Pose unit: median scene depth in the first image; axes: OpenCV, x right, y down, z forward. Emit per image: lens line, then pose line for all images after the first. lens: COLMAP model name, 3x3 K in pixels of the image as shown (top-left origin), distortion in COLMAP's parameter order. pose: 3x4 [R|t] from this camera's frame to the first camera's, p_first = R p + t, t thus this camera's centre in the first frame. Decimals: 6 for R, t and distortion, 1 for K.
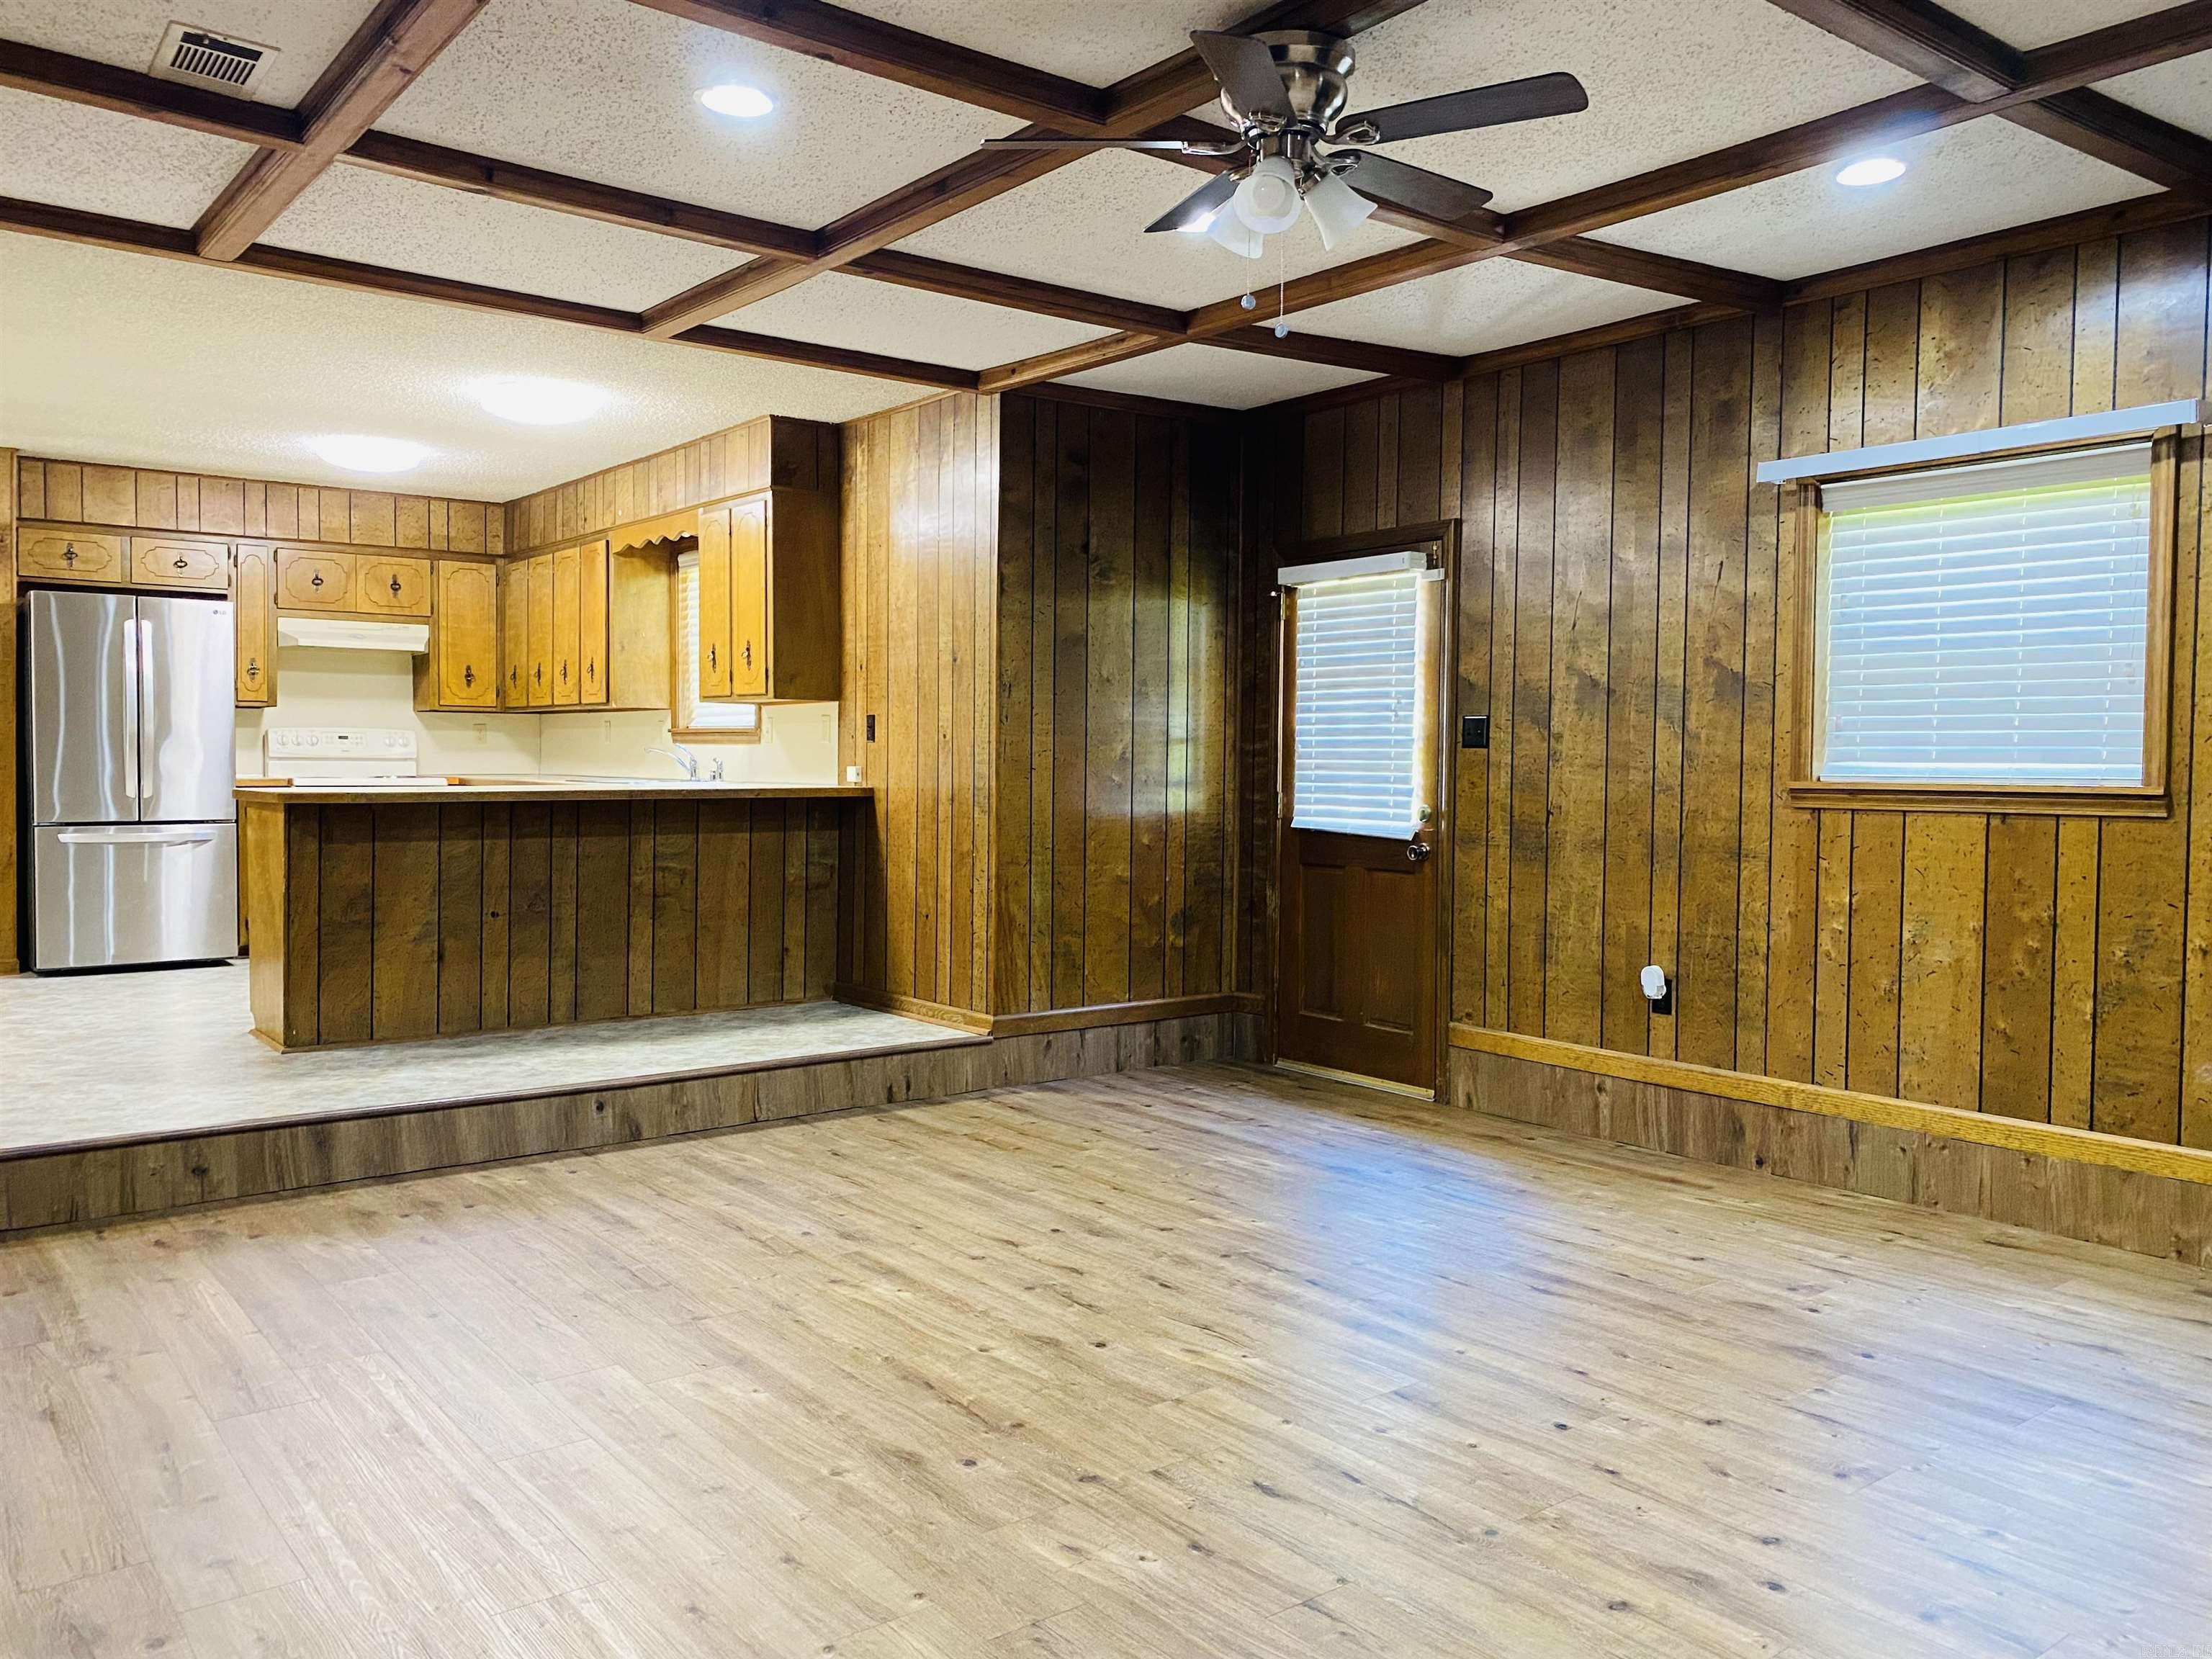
lens RADIAL K [[1677.5, 0, 1112.3], [0, 1677.5, 815.3], [0, 0, 1]] dist [0.107306, -0.163241]
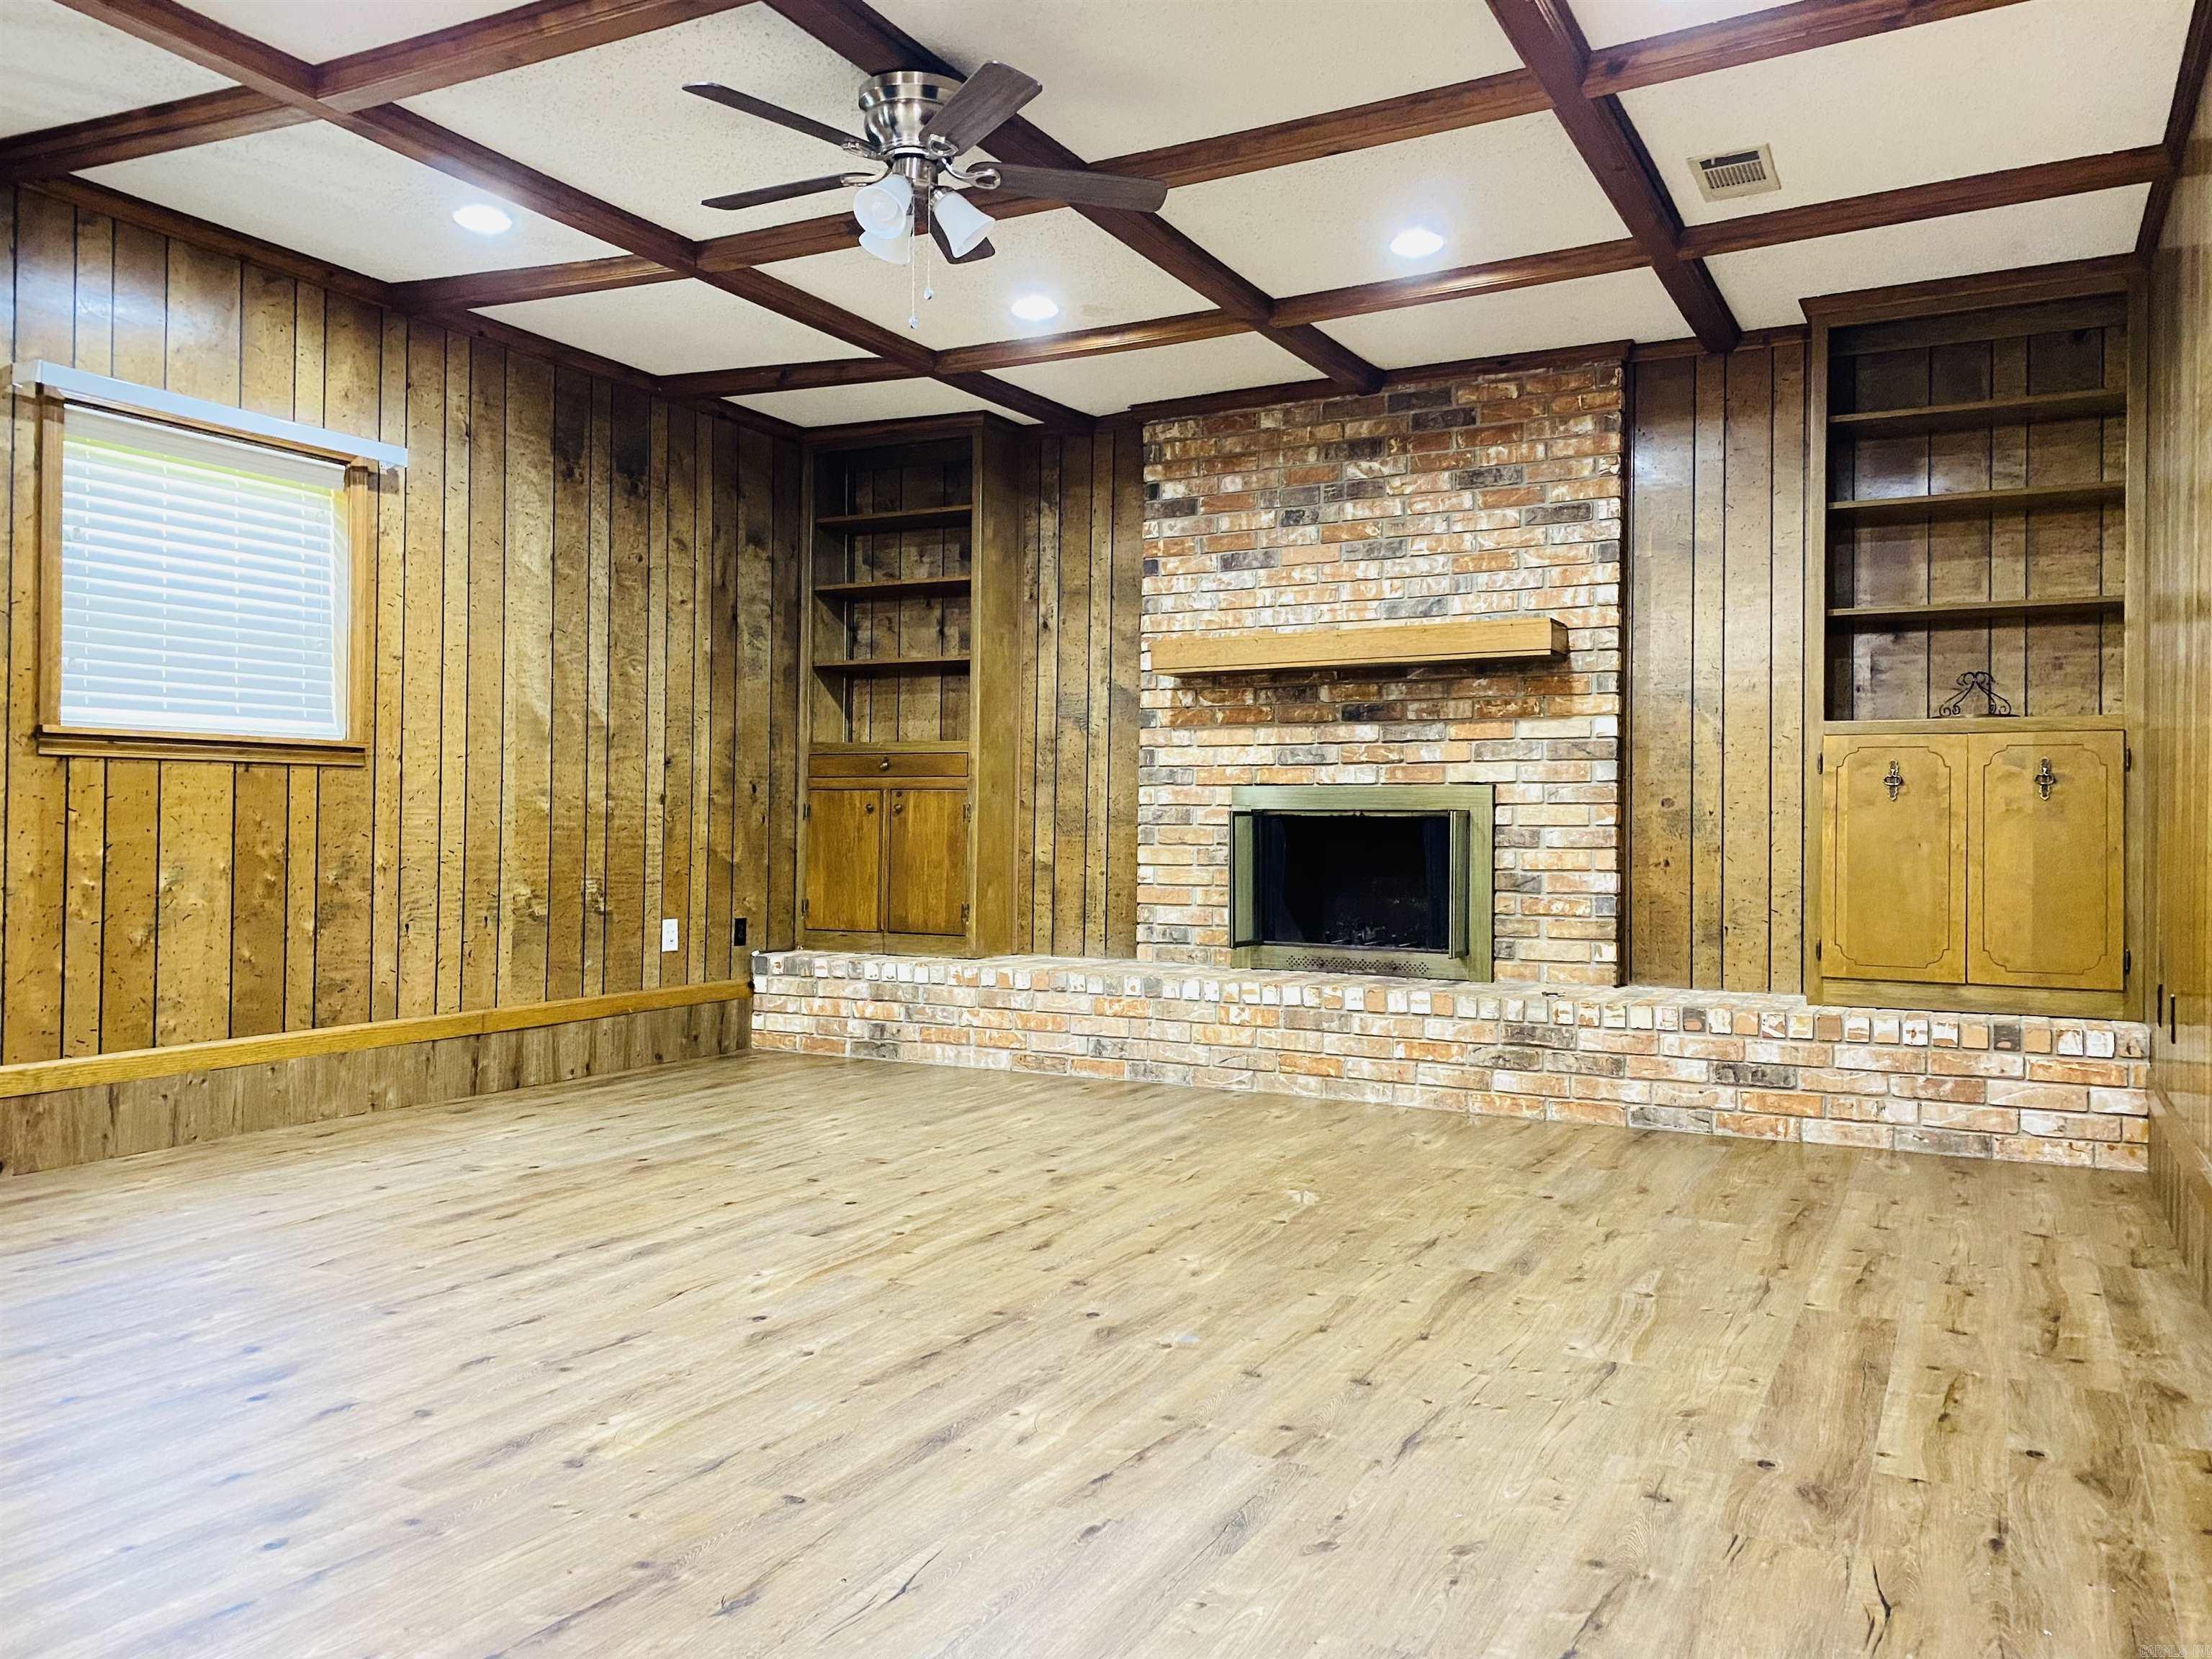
lens RADIAL K [[1677.5, 0, 1112.3], [0, 1677.5, 815.3], [0, 0, 1]] dist [0.107306, -0.163241]
pose [[-0.406595, -0.005640, 0.913591, -0.500677], [0.020875, 0.999663, 0.015462, 0.019558], [-0.913370, 0.025358, -0.406340, 0.656650]]
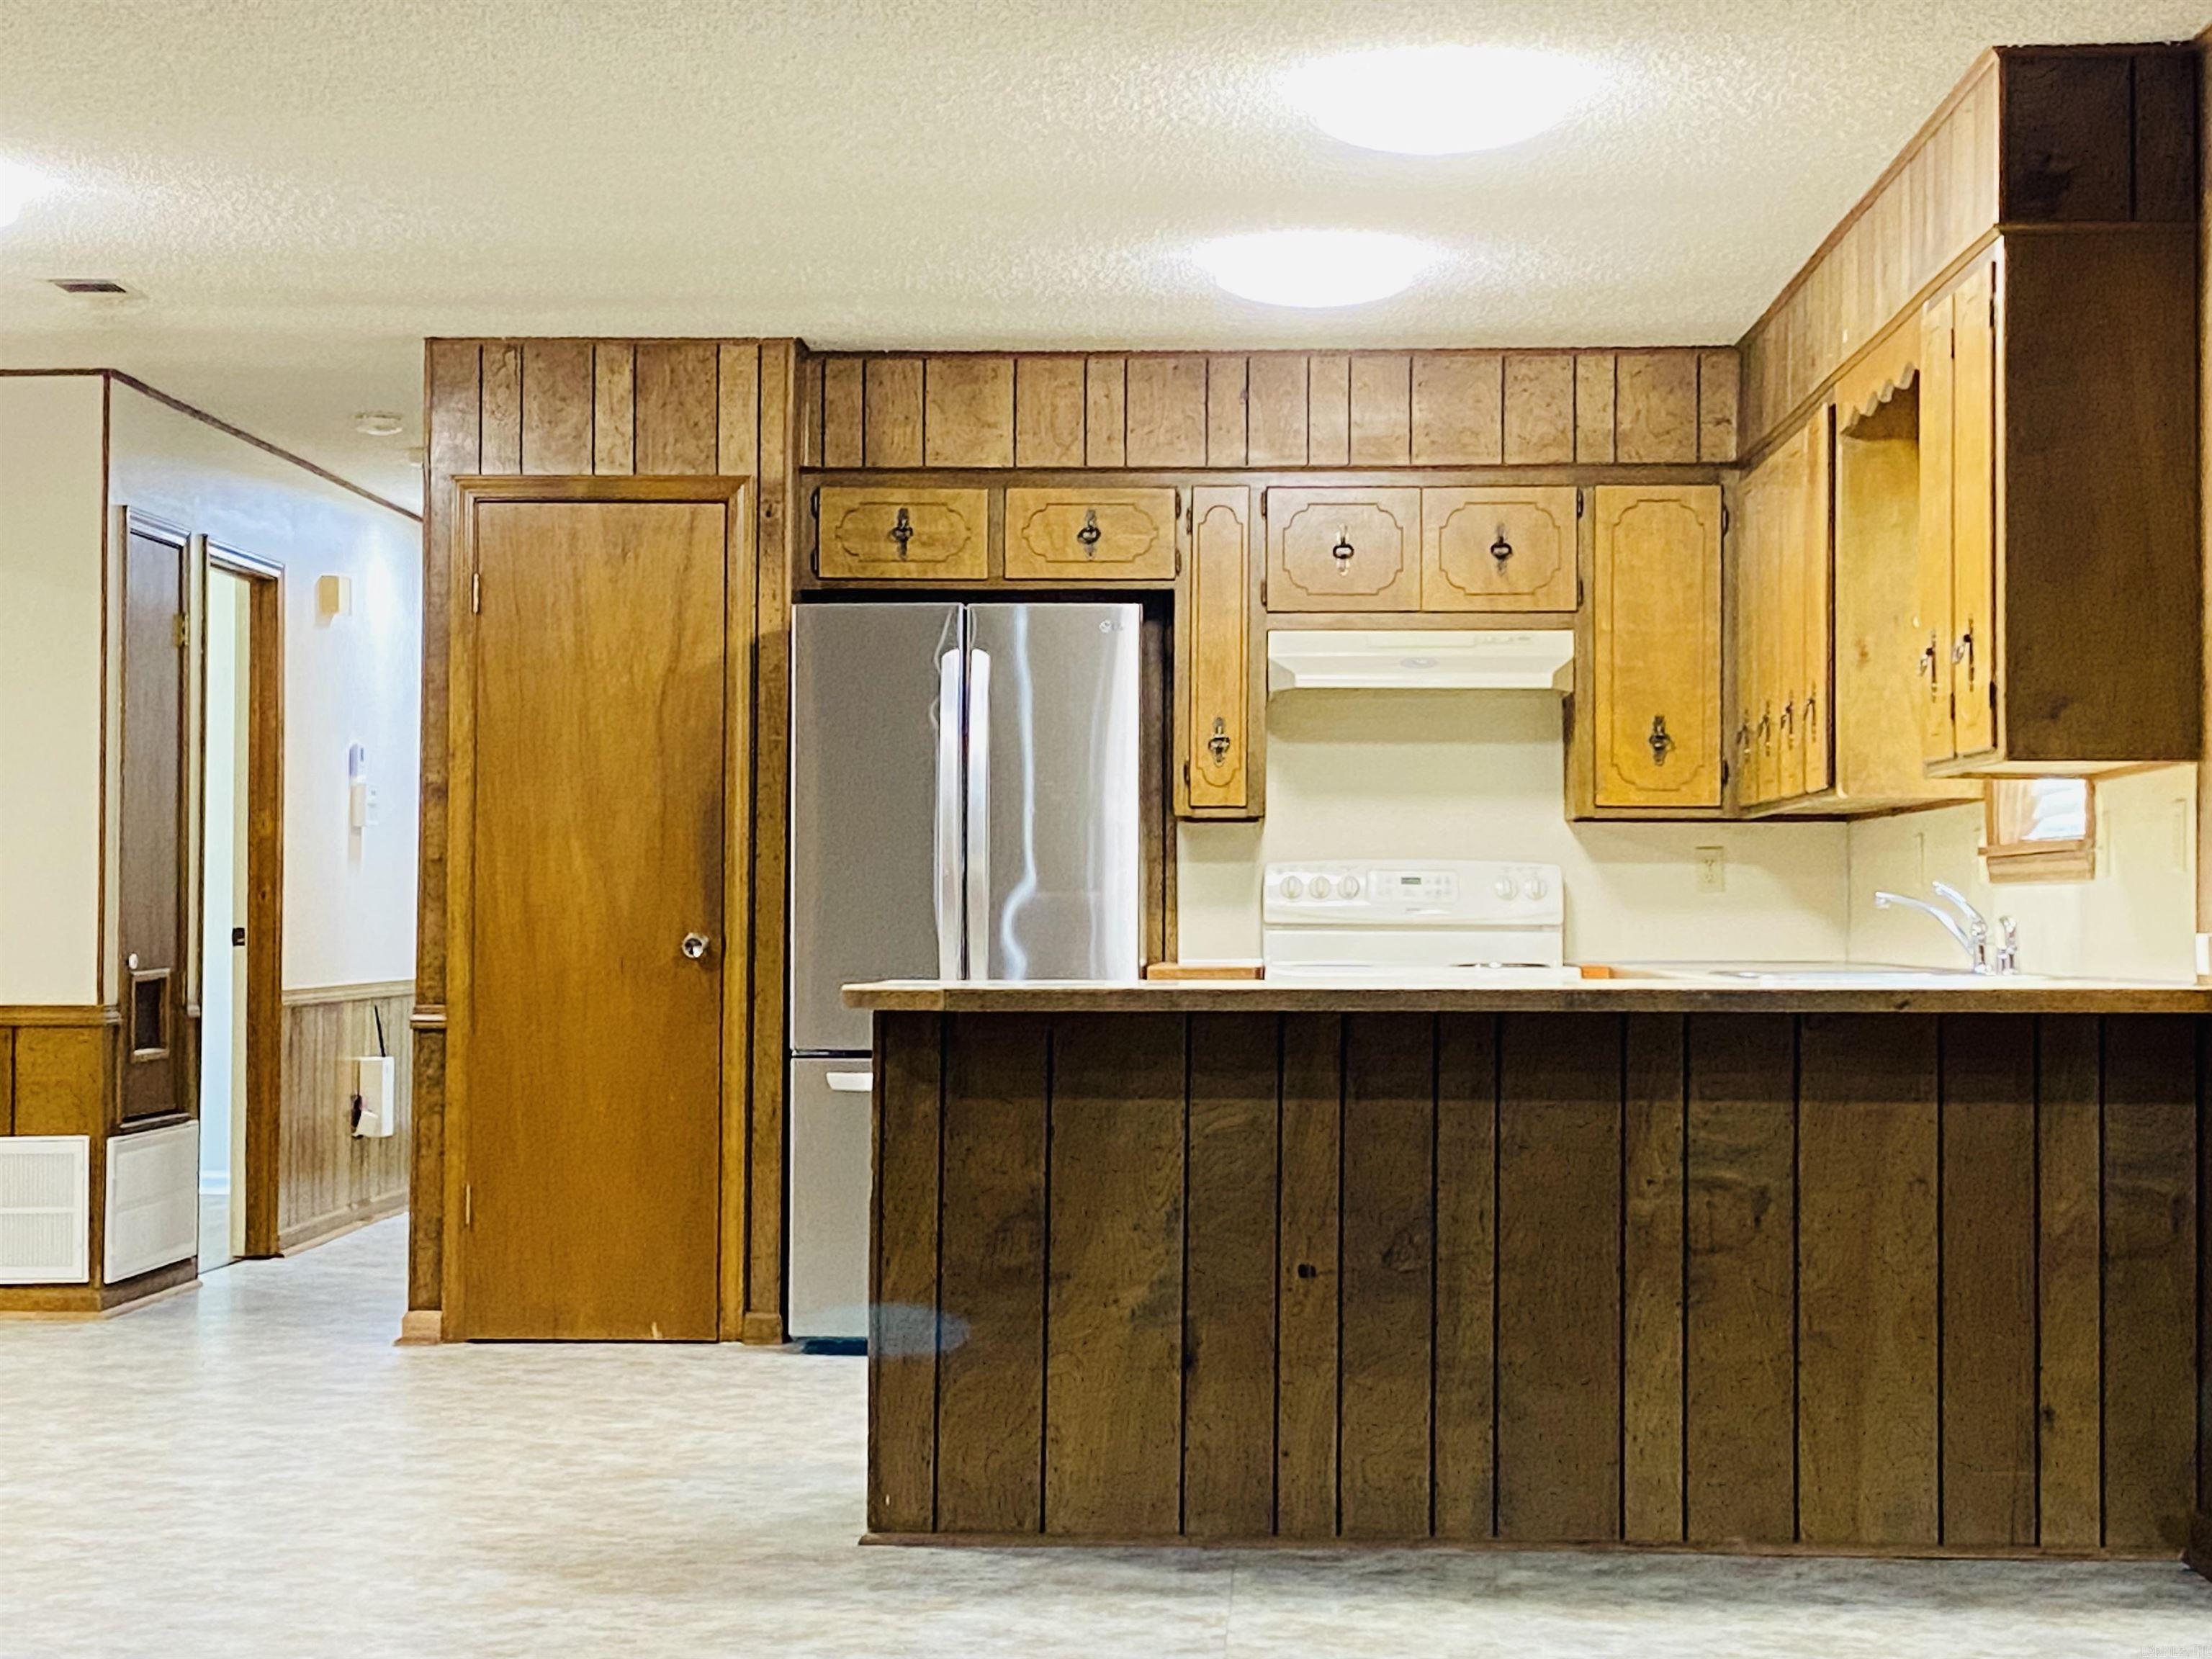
lens RADIAL K [[3893.7, 0, 1104.9], [0, 3893.7, 819.9], [0, 0, 1]] dist [0.168220, -0.185142]
pose [[0.760861, -0.022458, -0.648526, 0.248805], [-0.019439, 0.998164, -0.057371, 0.000735], [0.648624, 0.056258, 0.759027, 0.188678]]
